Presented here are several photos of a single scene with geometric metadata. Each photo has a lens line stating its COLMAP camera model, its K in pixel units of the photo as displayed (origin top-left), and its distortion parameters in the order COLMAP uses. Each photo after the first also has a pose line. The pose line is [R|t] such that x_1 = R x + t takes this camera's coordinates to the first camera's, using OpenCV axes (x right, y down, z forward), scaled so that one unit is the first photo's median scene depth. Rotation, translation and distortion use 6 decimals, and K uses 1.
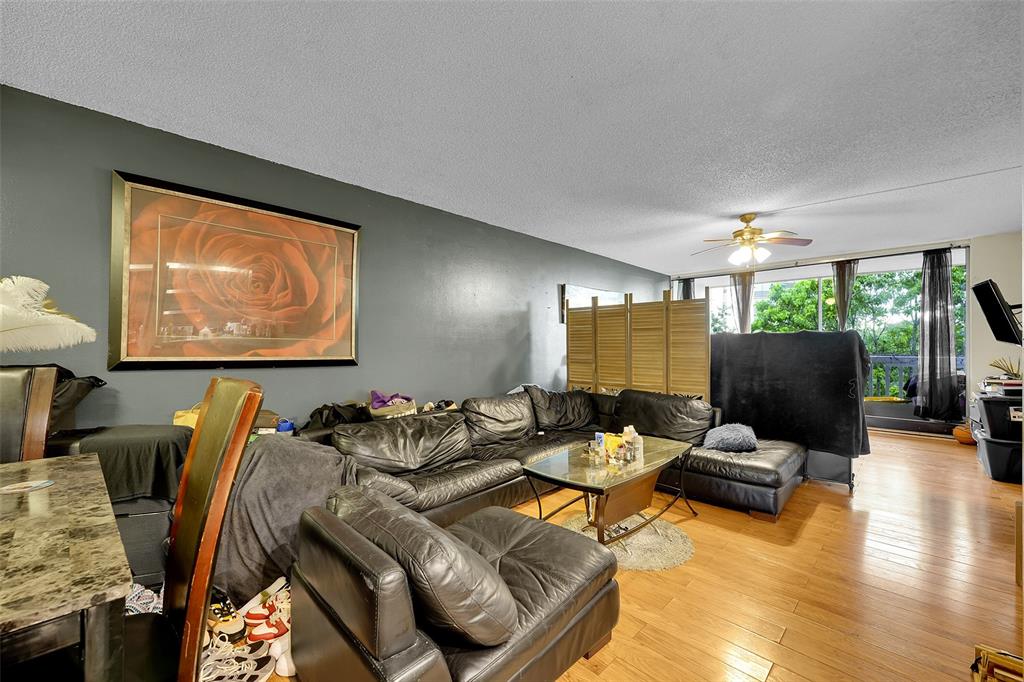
lens RADIAL K [[407.0, 0, 512.8], [0, 407.0, 343.8], [0, 0, 1]] dist [0.001245, 0.000246]
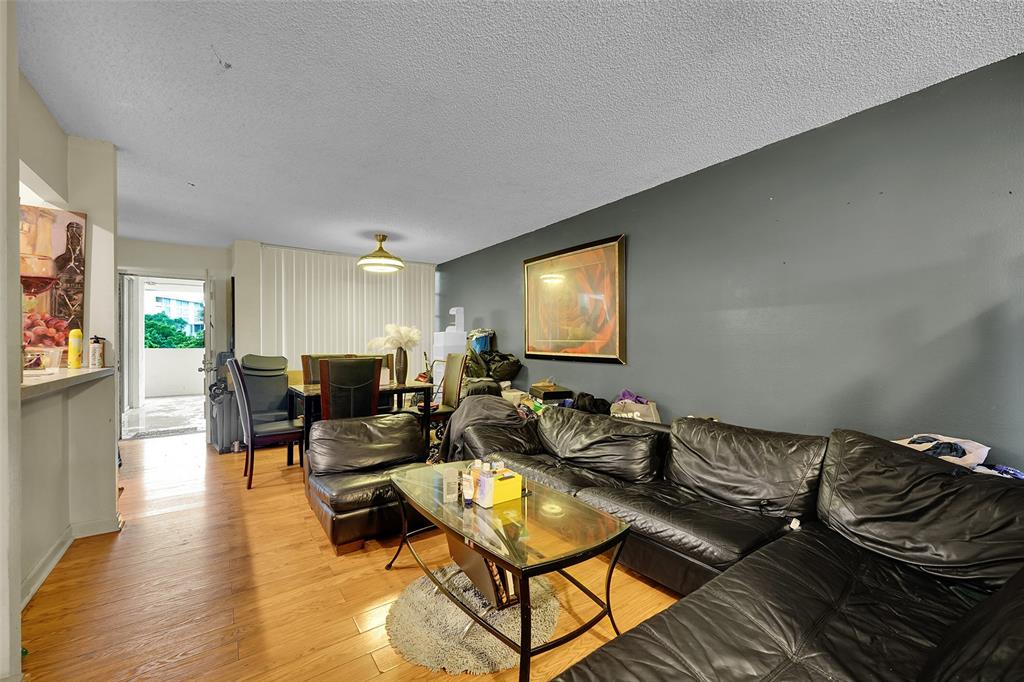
lens RADIAL K [[407.0, 0, 512.8], [0, 407.0, 343.8], [0, 0, 1]] dist [0.001245, 0.000246]
pose [[-0.159296, -0.004575, -0.987220, 0.803043], [0.006873, 0.999960, -0.005743, 0.003606], [0.987207, -0.007700, -0.159258, 0.967152]]
